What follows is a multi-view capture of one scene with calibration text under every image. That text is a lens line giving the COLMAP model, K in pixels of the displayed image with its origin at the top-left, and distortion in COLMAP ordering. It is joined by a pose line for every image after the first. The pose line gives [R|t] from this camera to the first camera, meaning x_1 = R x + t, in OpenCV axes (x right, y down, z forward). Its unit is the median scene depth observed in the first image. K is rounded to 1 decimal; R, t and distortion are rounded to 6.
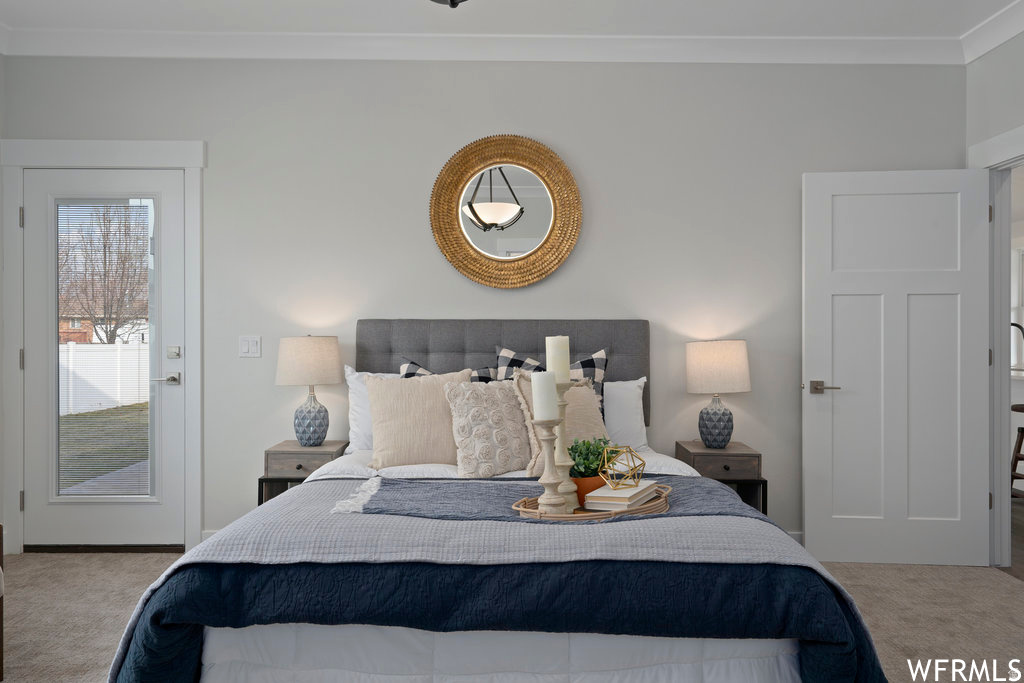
lens RADIAL K [[693.9, 0, 511.8], [0, 693.9, 339.4], [0, 0, 1]] dist [0.005676, 0.002692]
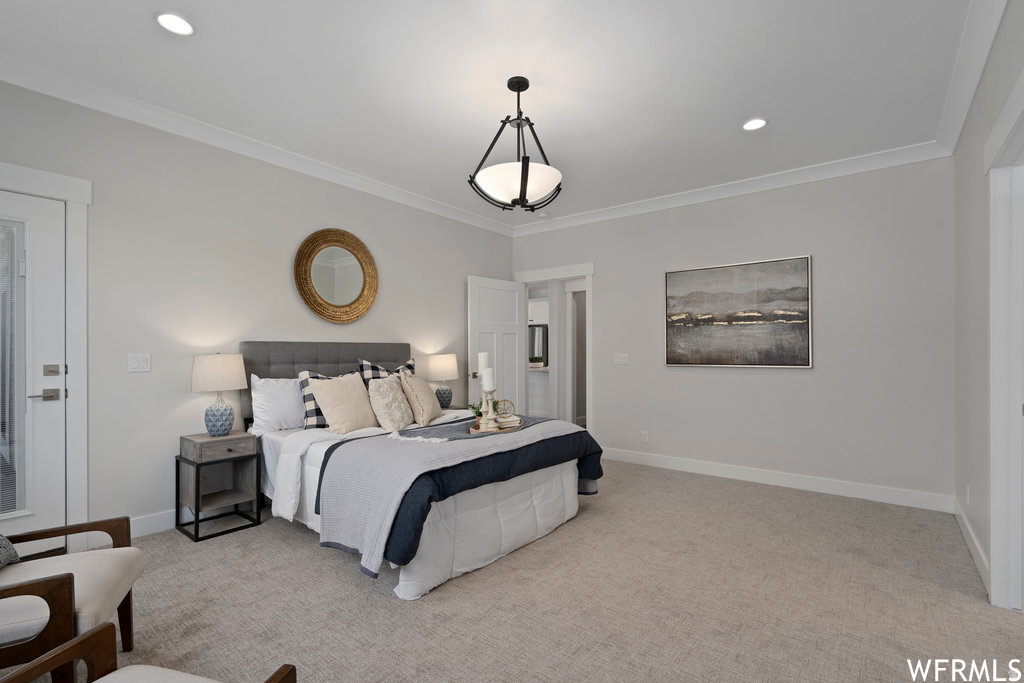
lens RADIAL K [[464.9, 0, 512.6], [0, 464.9, 346.2], [0, 0, 1]] dist [-0.004482, -0.000283]
pose [[0.631541, 0.005259, 0.775325, -0.595564], [0.007564, 0.999888, -0.012943, -0.002753], [-0.775306, 0.014039, 0.631430, 0.000972]]
